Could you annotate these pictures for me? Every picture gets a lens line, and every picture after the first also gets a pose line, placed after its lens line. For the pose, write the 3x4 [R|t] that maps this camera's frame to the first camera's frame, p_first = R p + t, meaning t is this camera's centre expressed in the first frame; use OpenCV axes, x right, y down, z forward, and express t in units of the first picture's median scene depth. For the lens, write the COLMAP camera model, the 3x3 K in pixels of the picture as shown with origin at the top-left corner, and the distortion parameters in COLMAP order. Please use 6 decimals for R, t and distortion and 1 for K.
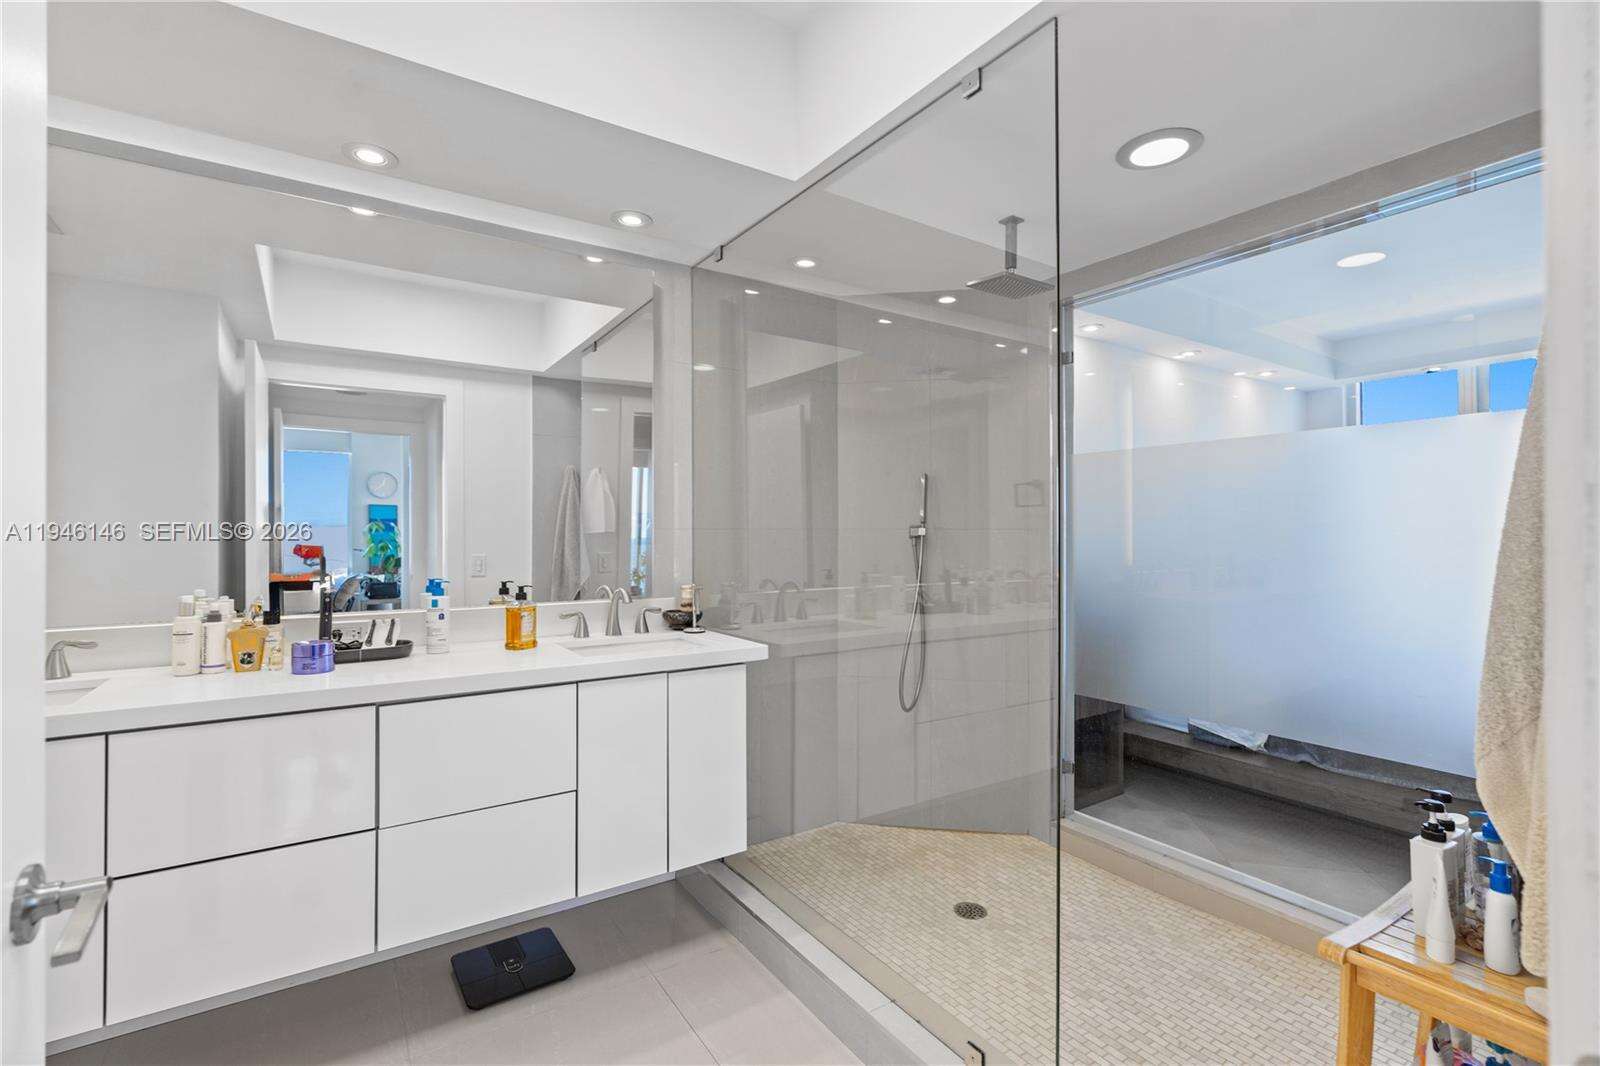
lens RADIAL K [[732.9, 0, 796.4], [0, 732.9, 539.9], [0, 0, 1]] dist [-0.000166, 0.001311]
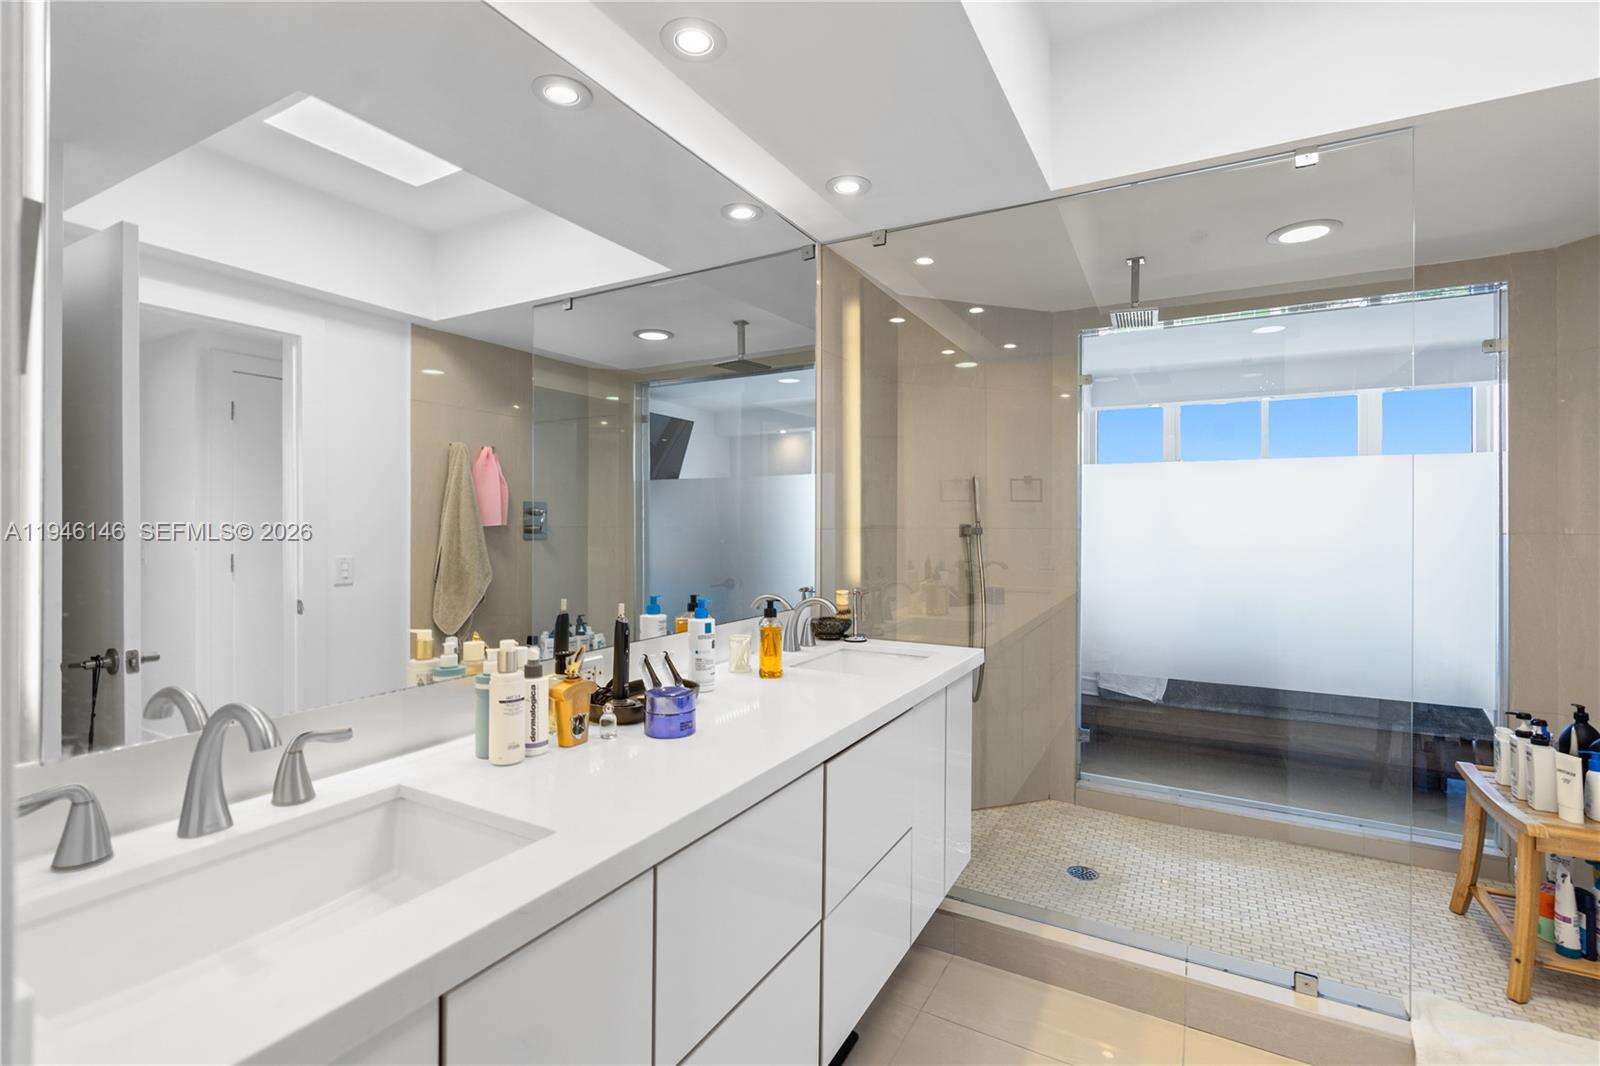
lens RADIAL K [[731.0, 0, 800.0], [0, 731.0, 533.0], [0, 0, 1]] dist [-0.005208, 0.000432]
pose [[0.884198, 0.000152, 0.467113, -0.628746], [-0.004078, 0.999964, 0.007395, -0.017471], [-0.467095, -0.008444, 0.884167, 0.213078]]
